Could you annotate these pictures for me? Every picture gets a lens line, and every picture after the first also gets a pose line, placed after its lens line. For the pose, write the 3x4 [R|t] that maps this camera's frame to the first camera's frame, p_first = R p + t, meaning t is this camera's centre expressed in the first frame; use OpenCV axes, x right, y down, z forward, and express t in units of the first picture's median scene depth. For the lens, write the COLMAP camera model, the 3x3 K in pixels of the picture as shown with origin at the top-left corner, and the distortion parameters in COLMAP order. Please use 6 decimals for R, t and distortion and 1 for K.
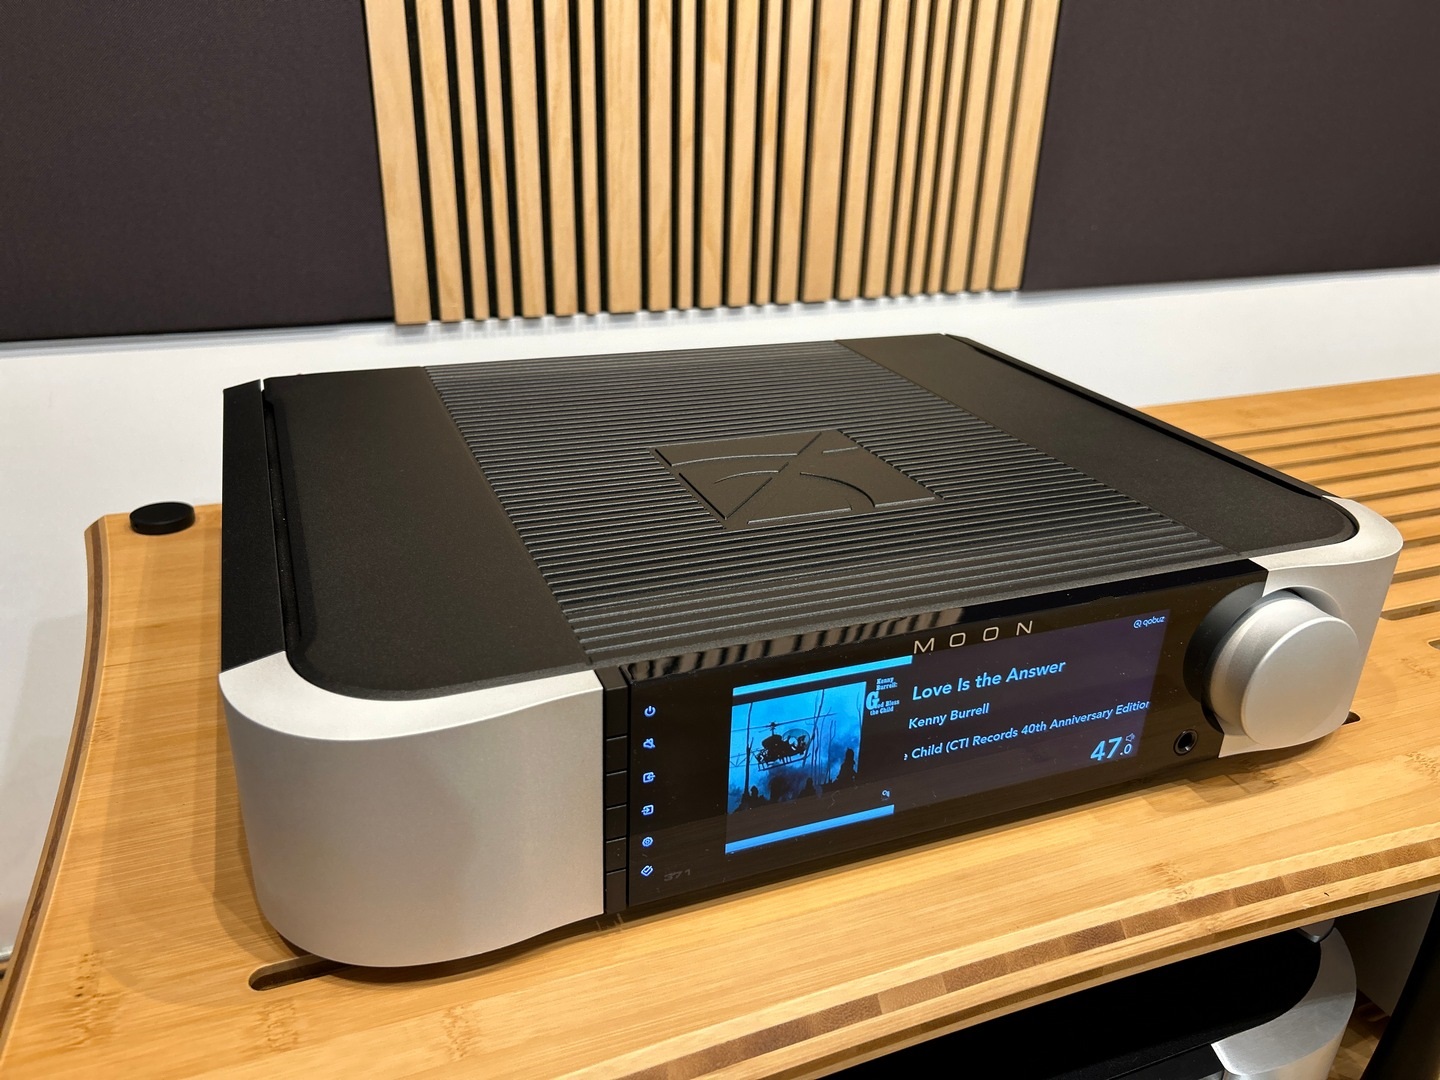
lens RADIAL K [[1117.0, 0, 708.5], [0, 1117.0, 541.1], [0, 0, 1]] dist [0.015537, -0.043713]
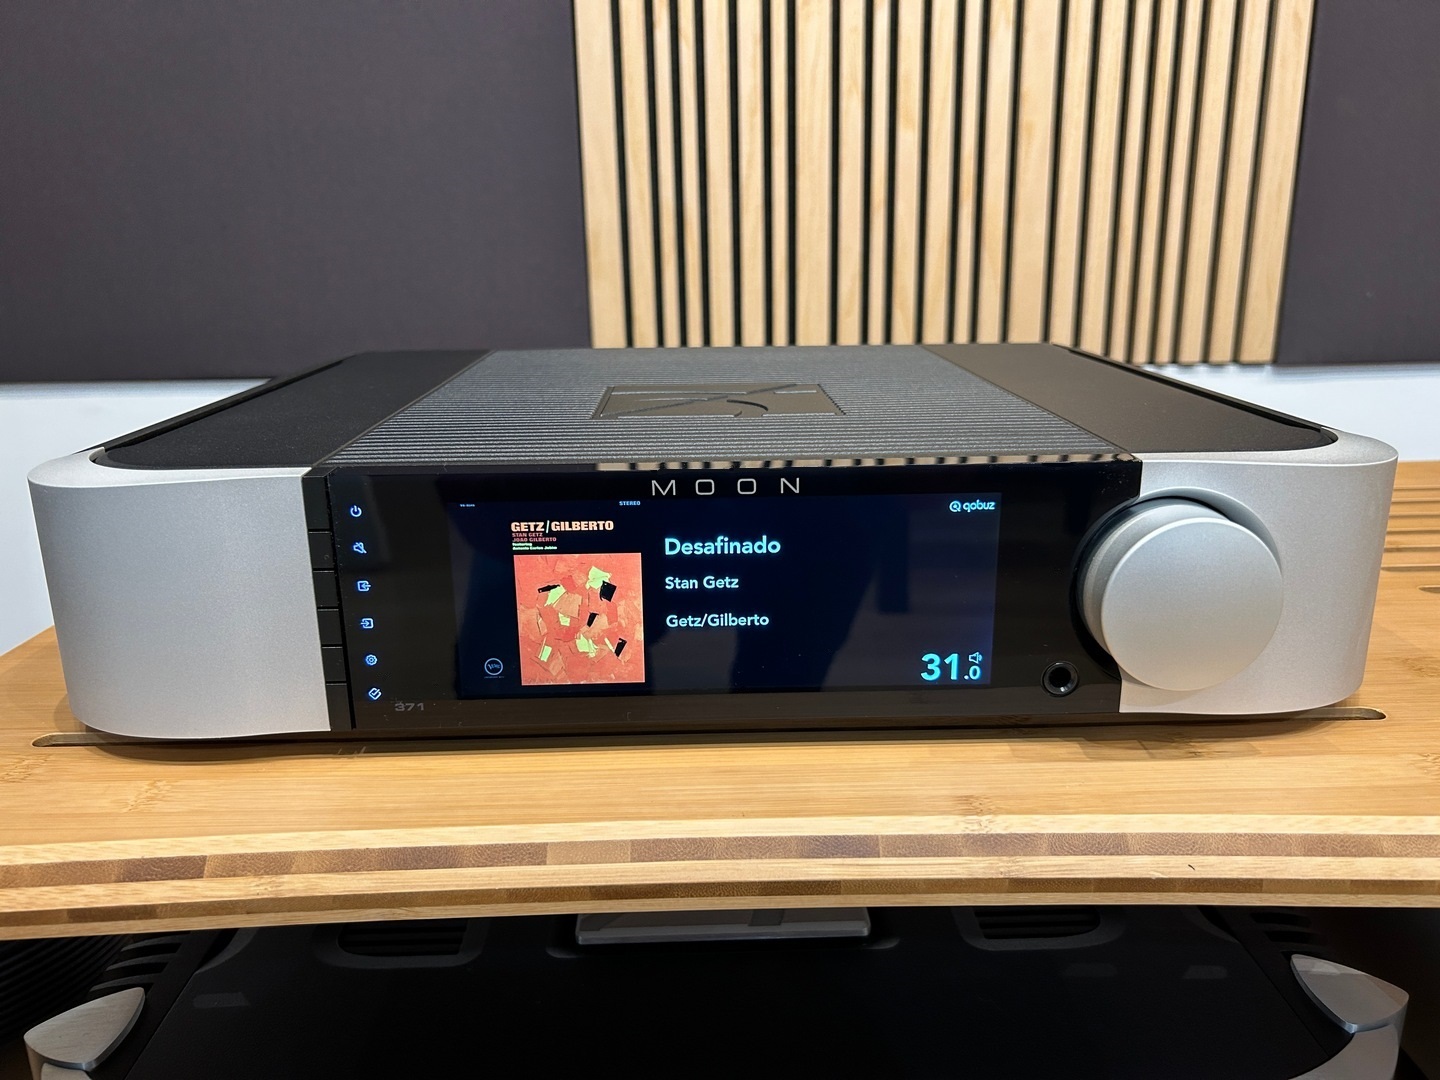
lens RADIAL K [[1117.0, 0, 710.1], [0, 1117.0, 539.0], [0, 0, 1]] dist [0.015537, -0.043713]
pose [[0.936612, 0.050232, -0.346748, 0.398299], [-0.103547, 0.985147, -0.136980, 0.186404], [0.334717, 0.164202, 0.927902, 0.107002]]
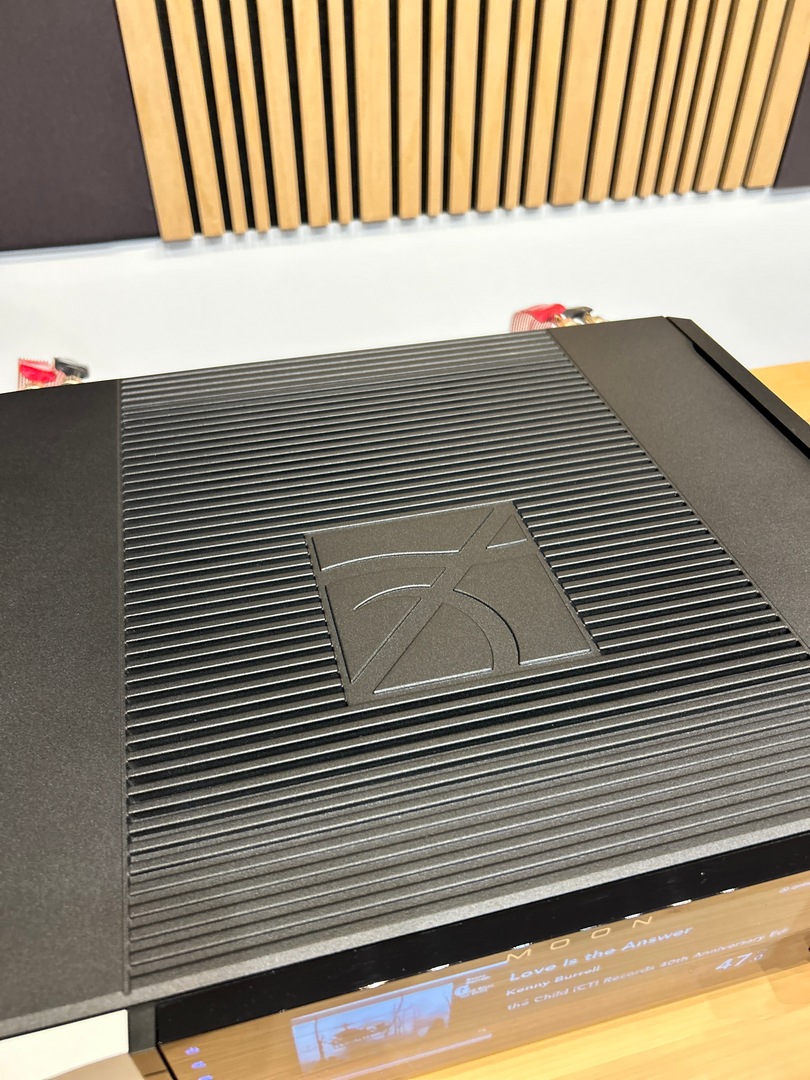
lens RADIAL K [[837.7, 0, 389.8], [0, 837.7, 549.4], [0, 0, 1]] dist [0.015537, -0.043713]
pose [[0.990752, 0.062899, -0.120224, 0.107378], [-0.024481, 0.954385, 0.297574, -0.293761], [0.133457, -0.291879, 0.947099, 0.323380]]
